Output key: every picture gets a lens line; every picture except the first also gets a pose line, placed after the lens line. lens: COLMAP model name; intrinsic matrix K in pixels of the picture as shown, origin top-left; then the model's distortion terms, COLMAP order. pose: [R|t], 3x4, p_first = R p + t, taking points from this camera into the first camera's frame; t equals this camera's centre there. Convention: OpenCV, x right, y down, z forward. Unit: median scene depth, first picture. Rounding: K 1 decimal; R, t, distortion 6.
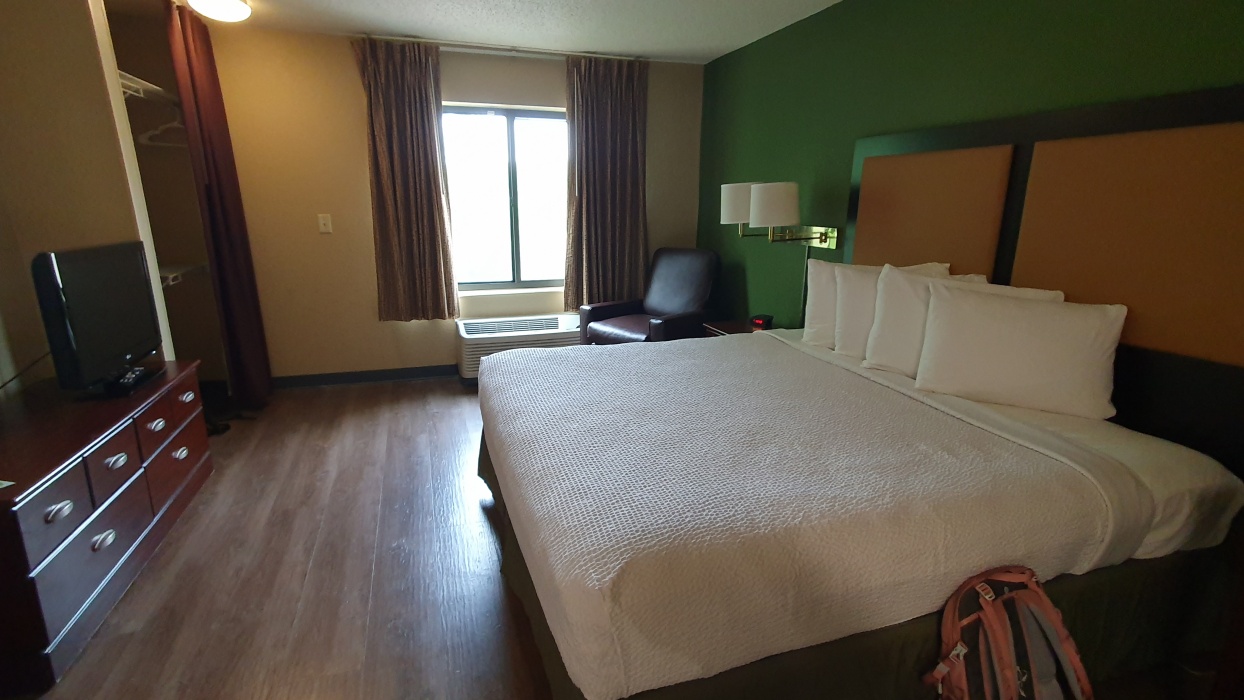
lens RADIAL K [[584.3, 0, 622.0], [0, 584.3, 350.0], [0, 0, 1]] dist [0.000090, 0.000006]
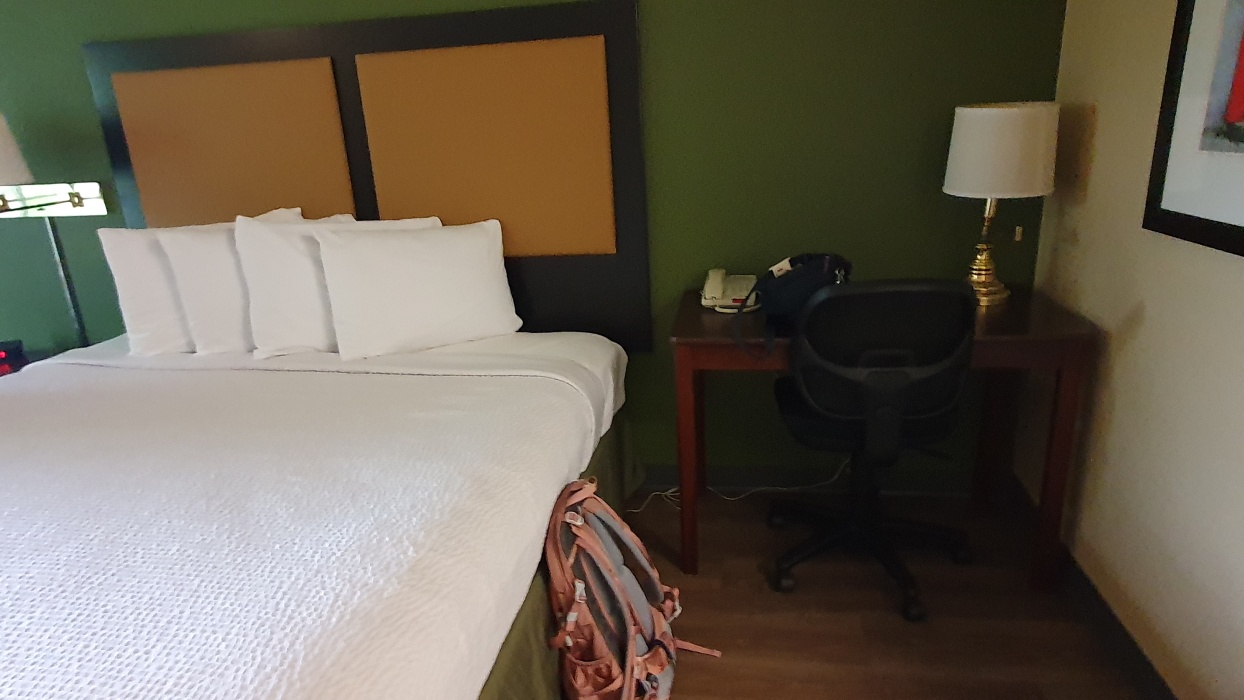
lens RADIAL K [[738.0, 0, 622.0], [0, 738.0, 350.0], [0, 0, 1]] dist [-0.005823, -0.002515]
pose [[0.468905, -0.282086, 0.836992, -0.153474], [0.269113, 0.948200, 0.168801, -0.016096], [-0.841253, 0.146094, 0.520529, 0.154481]]
